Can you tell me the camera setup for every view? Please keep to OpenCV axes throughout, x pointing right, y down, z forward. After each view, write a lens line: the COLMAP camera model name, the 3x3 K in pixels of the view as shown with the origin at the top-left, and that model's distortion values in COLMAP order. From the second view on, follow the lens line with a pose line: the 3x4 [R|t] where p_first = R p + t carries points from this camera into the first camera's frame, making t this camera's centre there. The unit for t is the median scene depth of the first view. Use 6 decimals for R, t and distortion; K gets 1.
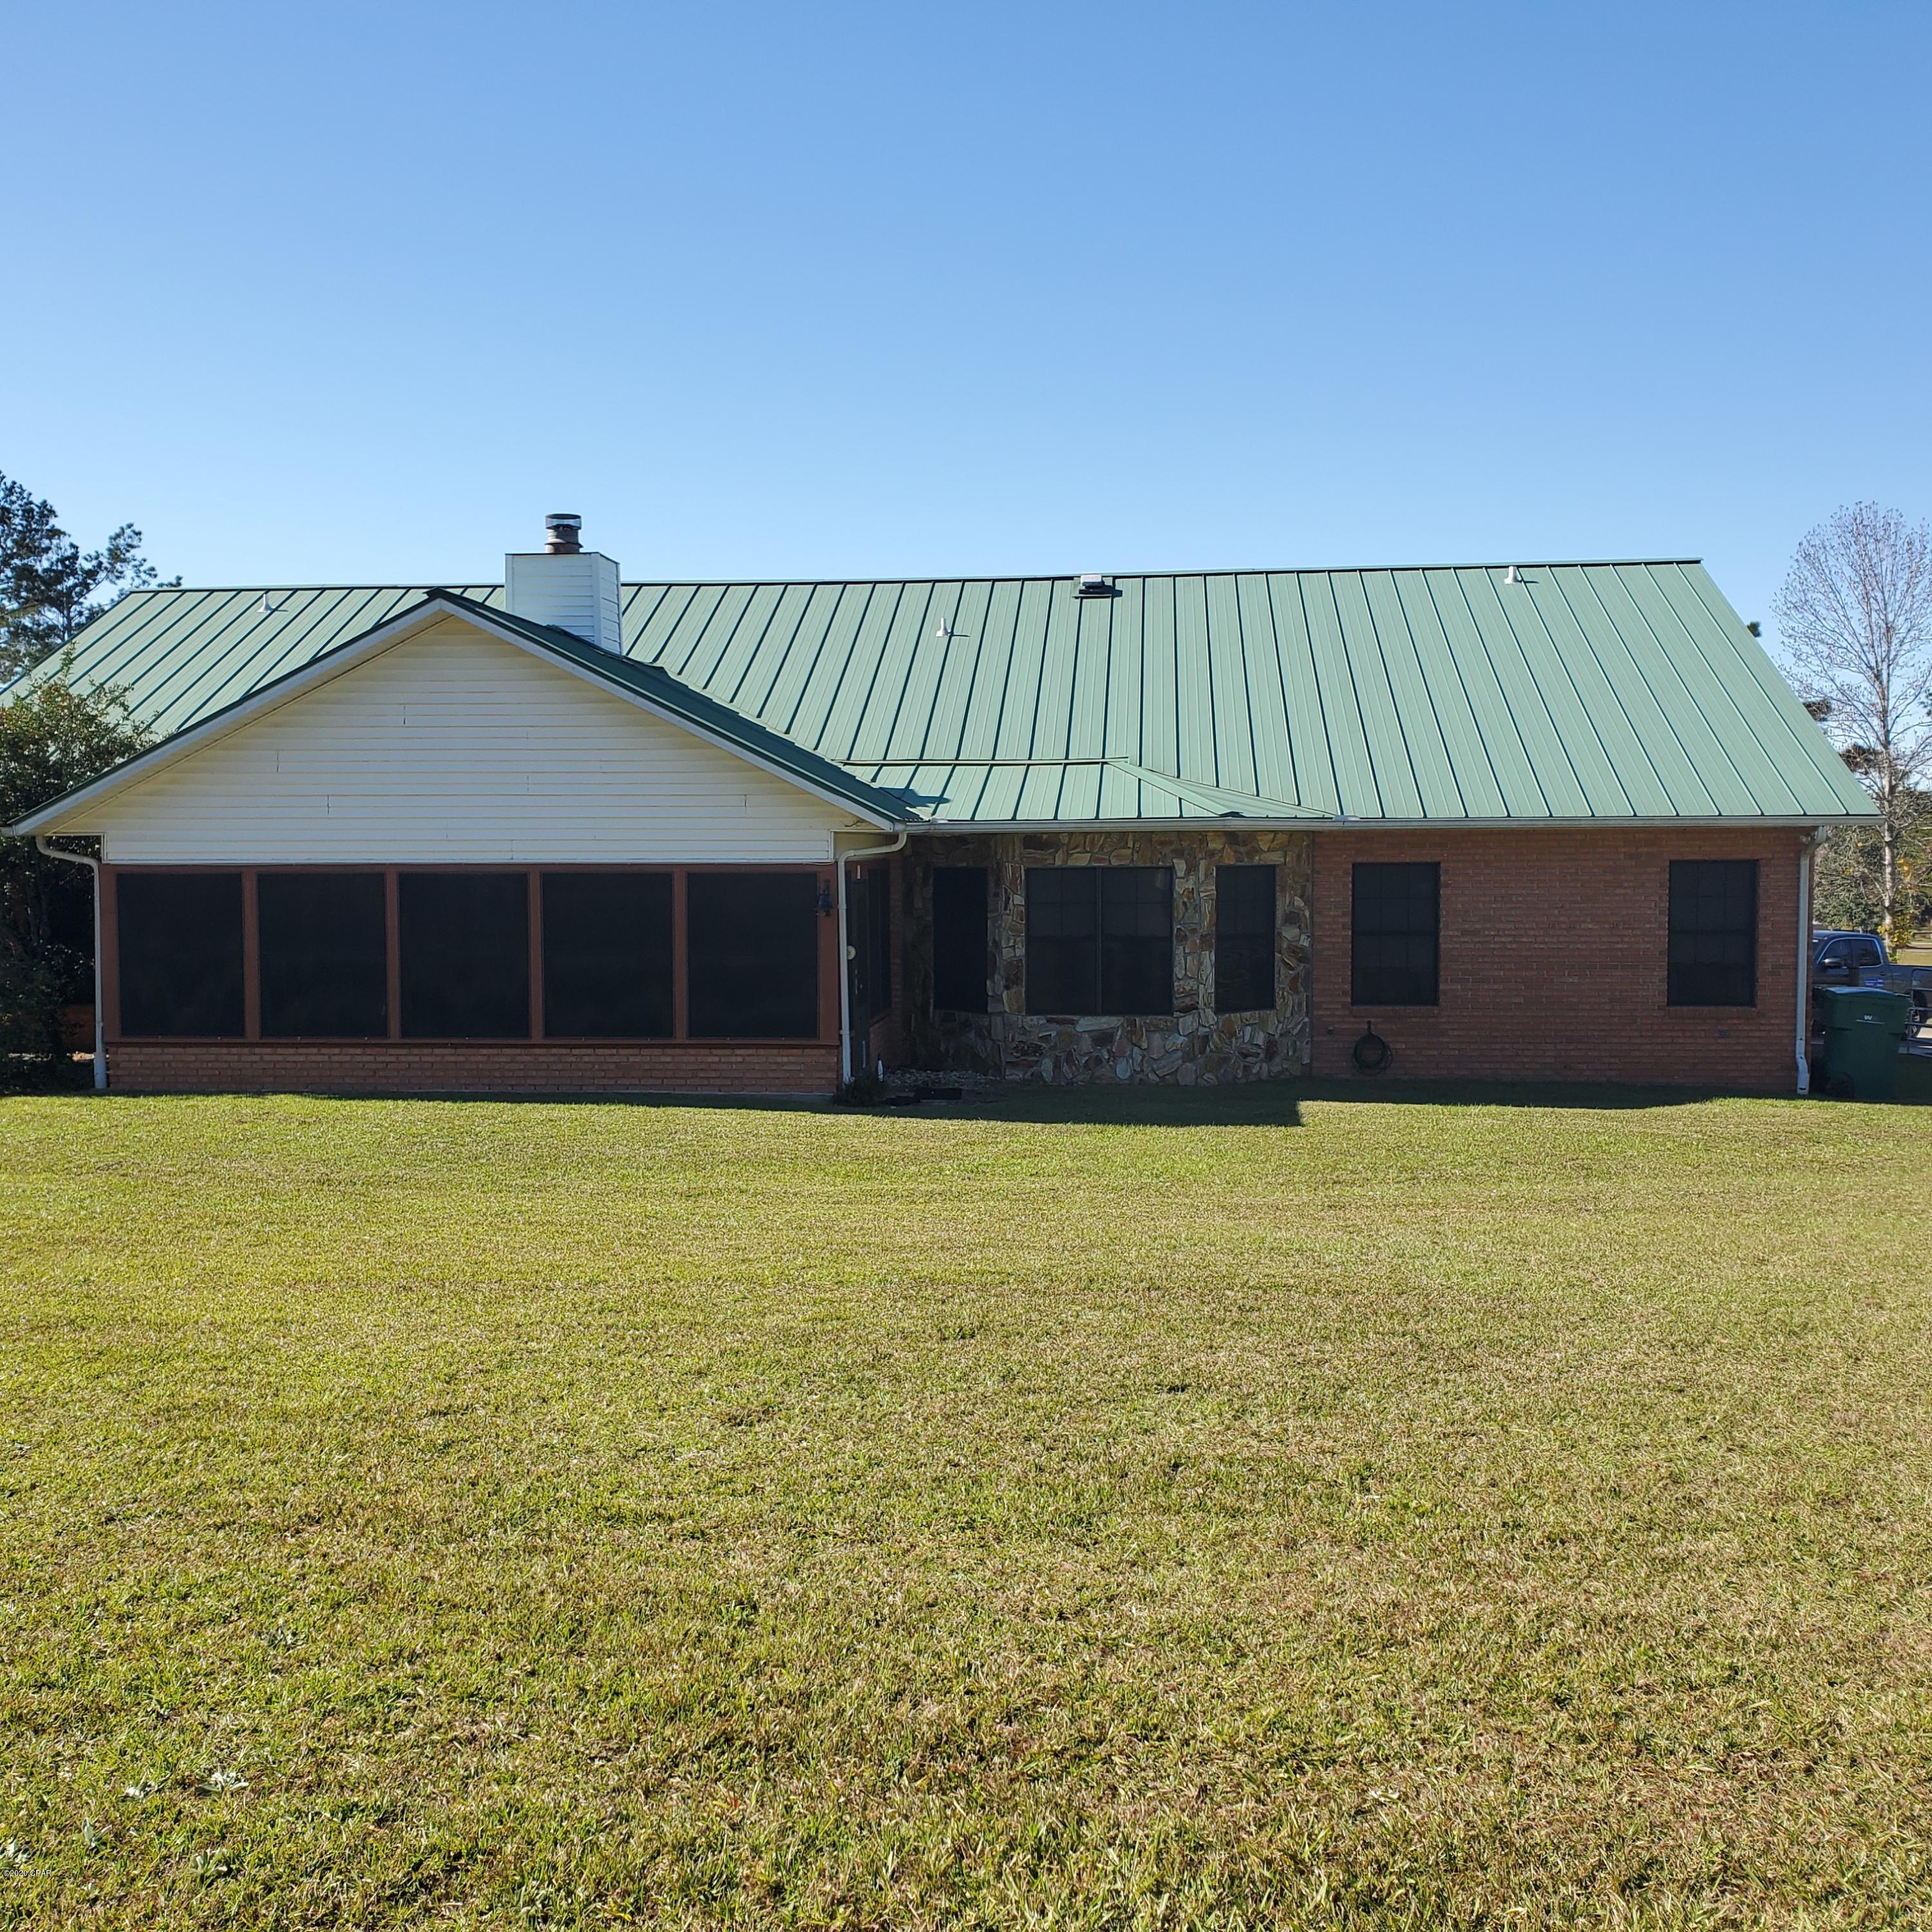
lens RADIAL K [[1964.3, 0, 966.0], [0, 1964.3, 966.0], [0, 0, 1]] dist [0.212604, -0.485557]
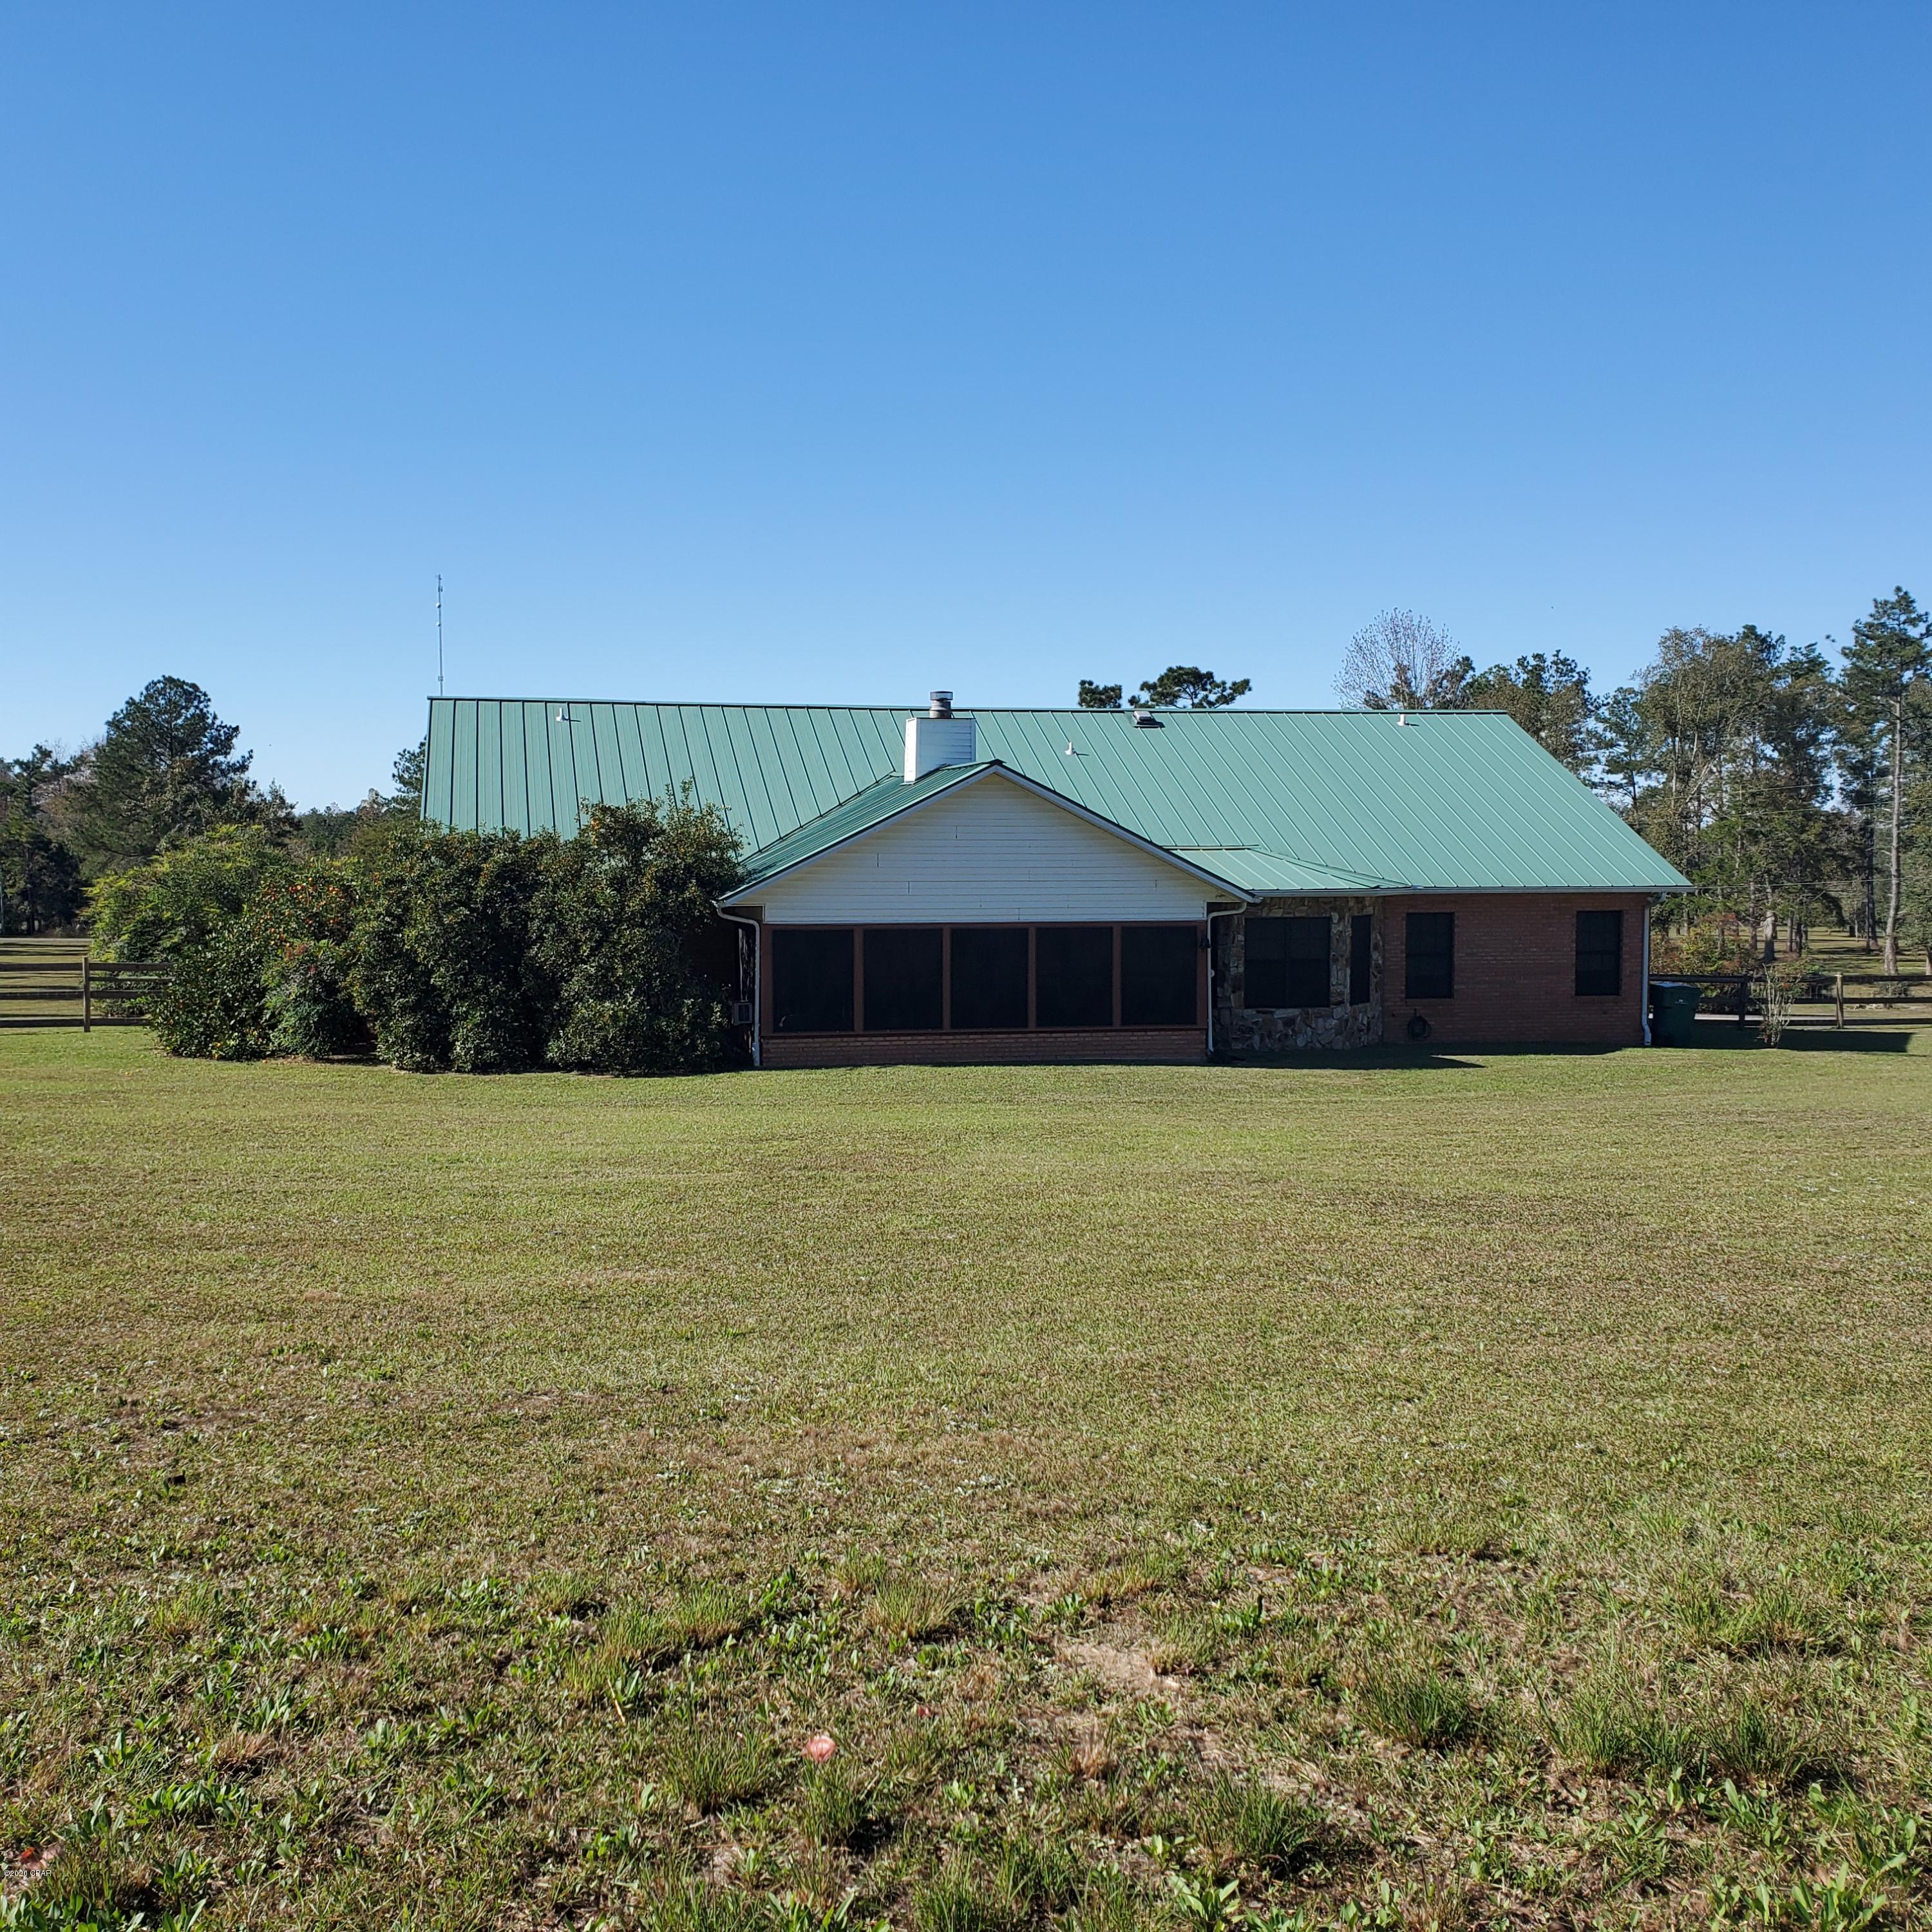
lens RADIAL K [[1950.8, 0, 935.0], [0, 1950.8, 939.1], [0, 0, 1]] dist [0.198213, -0.590351]
pose [[0.959004, -0.009468, 0.283236, -0.680425], [0.012507, 0.999882, -0.008925, -0.021442], [-0.283118, 0.012101, 0.959009, -0.485335]]
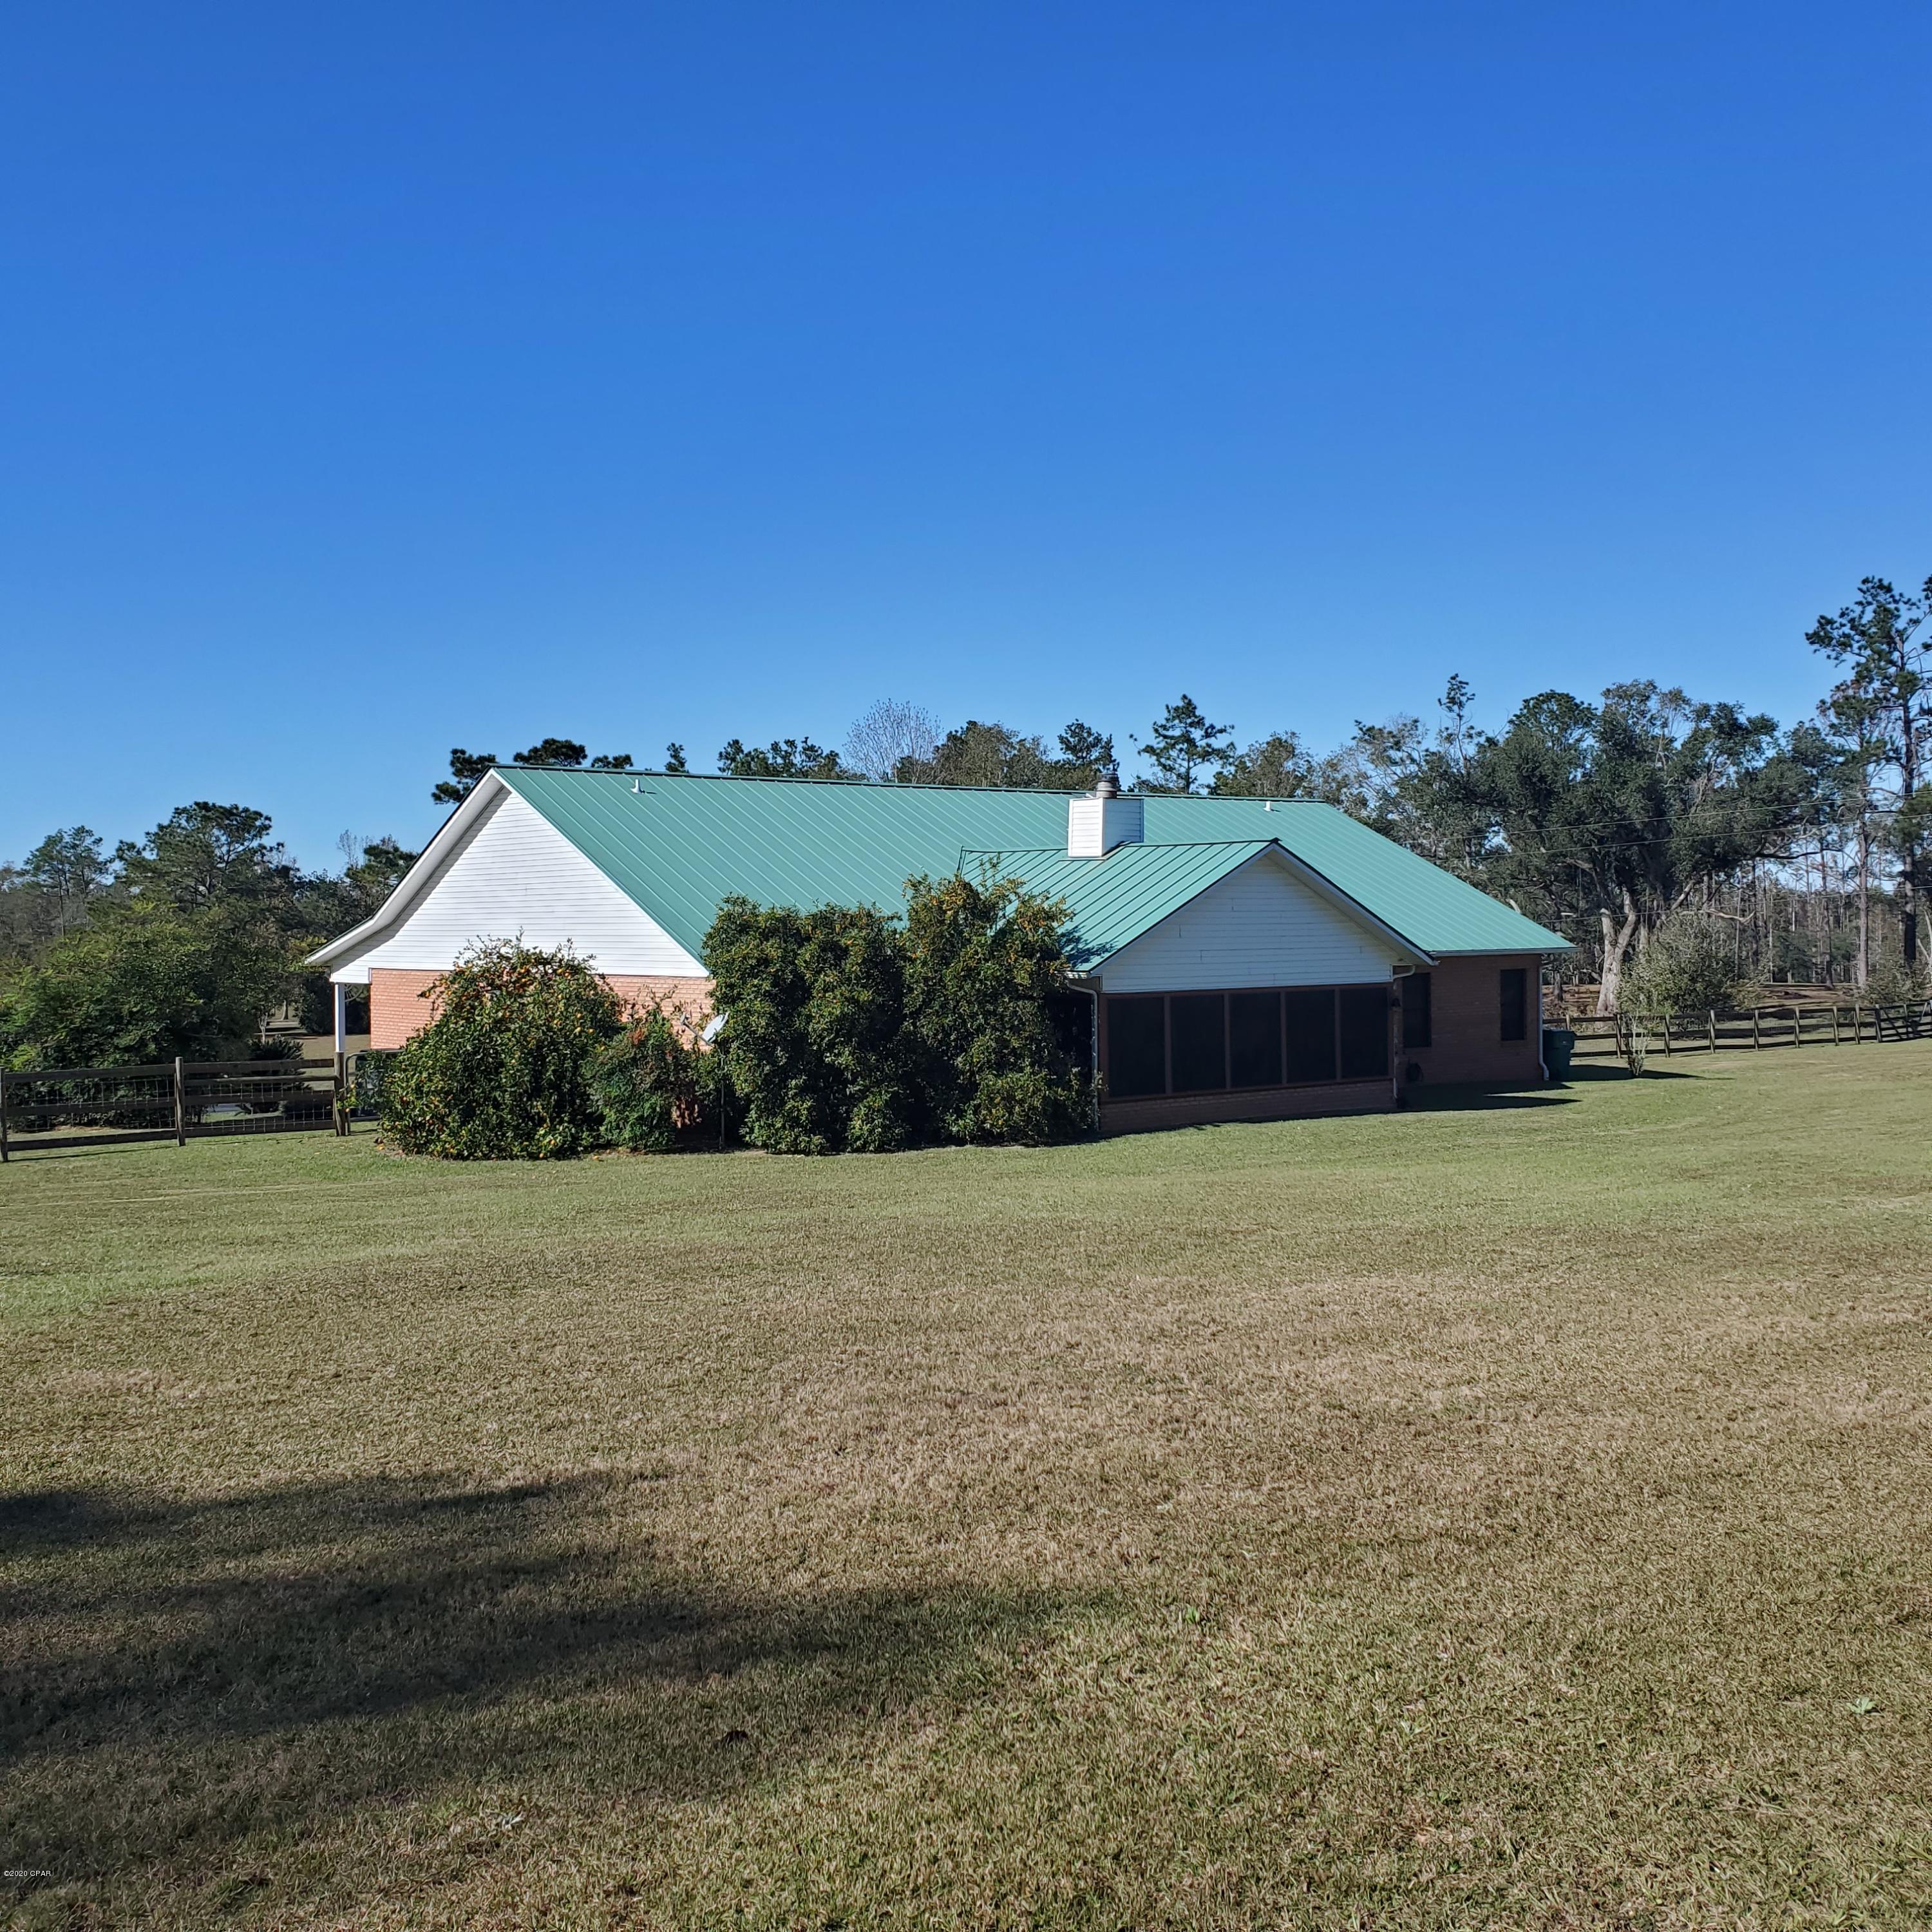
lens RADIAL K [[1950.8, 0, 935.0], [0, 1950.8, 939.1], [0, 0, 1]] dist [0.198213, -0.590351]
pose [[0.730866, -0.009042, 0.682461, -1.492602], [0.043198, 0.998520, -0.033033, -0.044188], [-0.681152, 0.053623, 0.730175, -0.076671]]
